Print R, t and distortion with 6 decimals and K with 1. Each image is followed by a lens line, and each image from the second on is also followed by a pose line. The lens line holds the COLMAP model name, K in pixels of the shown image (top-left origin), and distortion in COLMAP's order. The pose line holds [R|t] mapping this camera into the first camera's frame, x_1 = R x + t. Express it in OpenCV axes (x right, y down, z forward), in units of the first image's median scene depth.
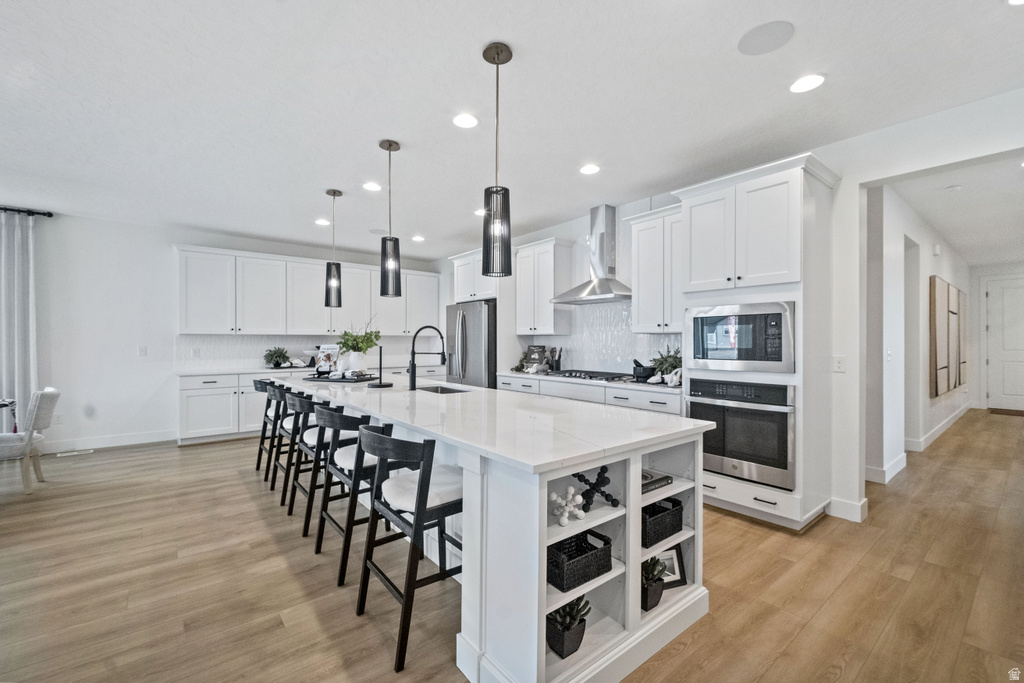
lens RADIAL K [[431.3, 0, 511.0], [0, 431.3, 340.7], [0, 0, 1]] dist [0.010802, -0.005165]
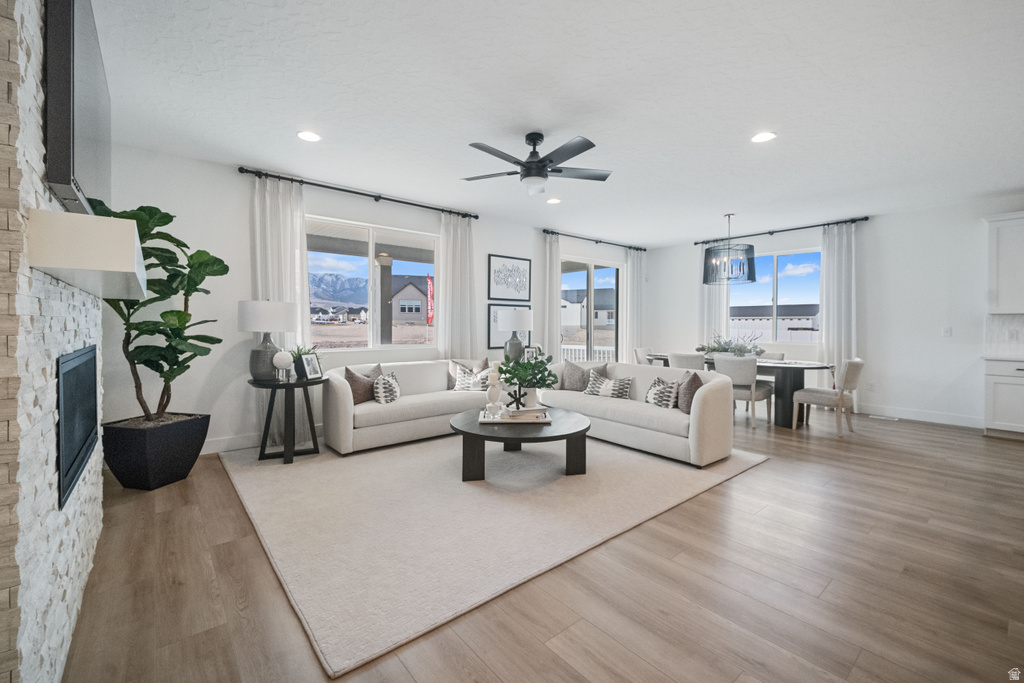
lens RADIAL K [[431.3, 0, 518.0], [0, 431.3, 329.5], [0, 0, 1]] dist [0.010802, -0.005165]
pose [[0.024971, 0.010172, -0.999636, 0.173970], [-0.001285, 0.999948, 0.010143, 0.013498], [0.999687, 0.001031, 0.024983, -0.015043]]
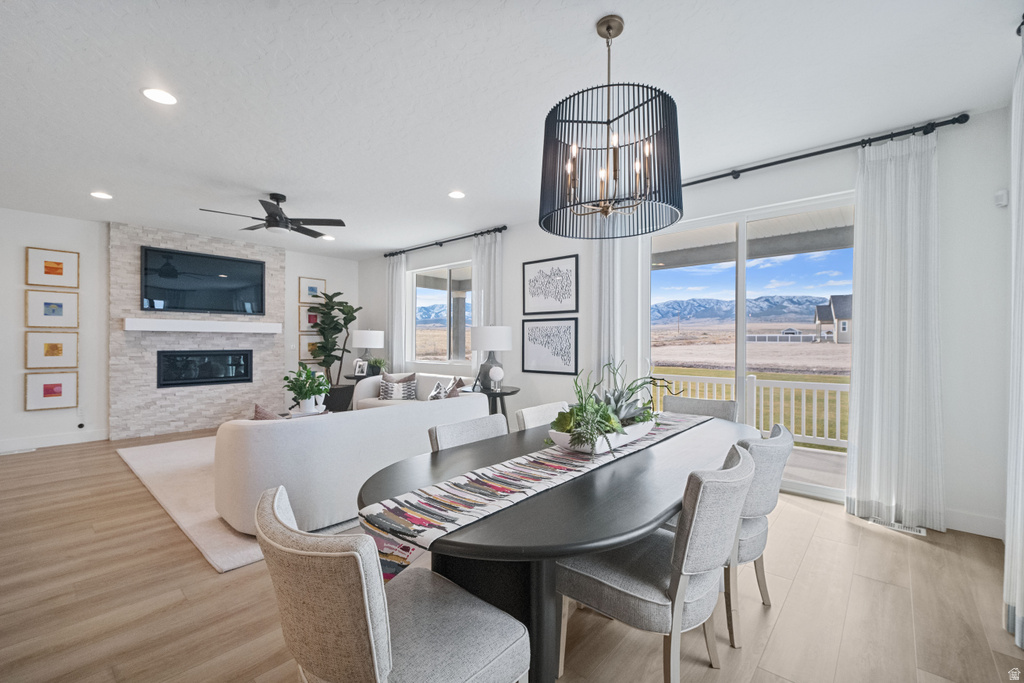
lens RADIAL K [[431.3, 0, 508.2], [0, 431.3, 341.7], [0, 0, 1]] dist [0.010802, -0.005165]
pose [[-0.987472, -0.005072, -0.157714, -1.187792], [-0.005225, 0.999986, 0.000553, 0.004592], [0.157709, 0.001370, -0.987485, 1.312449]]
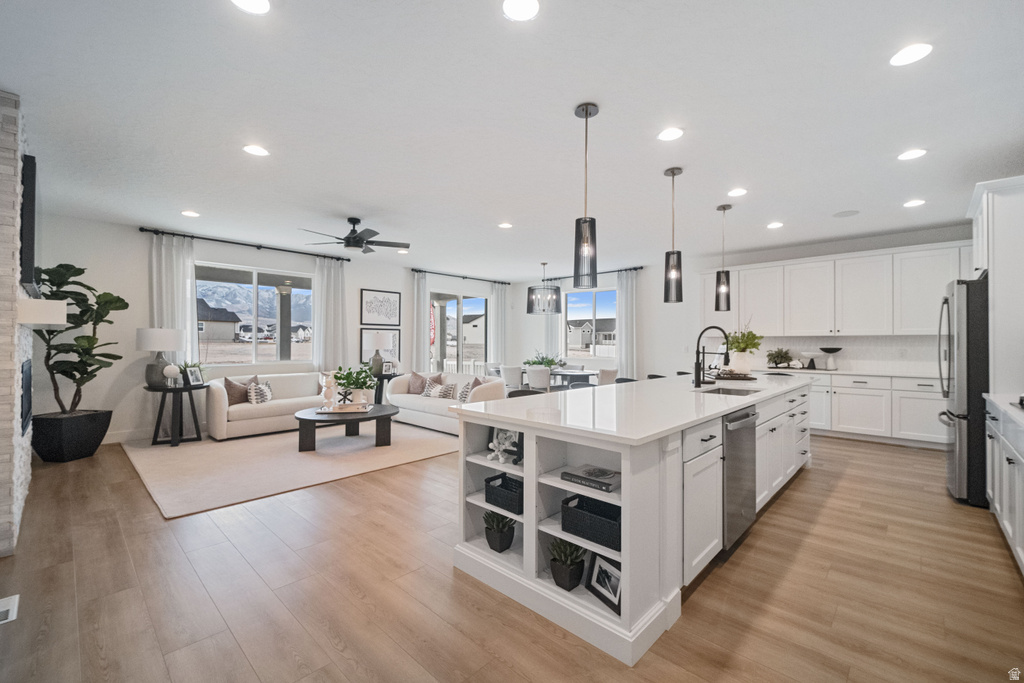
lens RADIAL K [[431.3, 0, 516.0], [0, 431.3, 341.2], [0, 0, 1]] dist [0.010802, -0.005165]
pose [[0.136842, -0.005086, -0.990580, 0.678766], [-0.000543, 0.999986, -0.005209, 0.005587], [0.990593, 0.001251, 0.136837, 0.364797]]
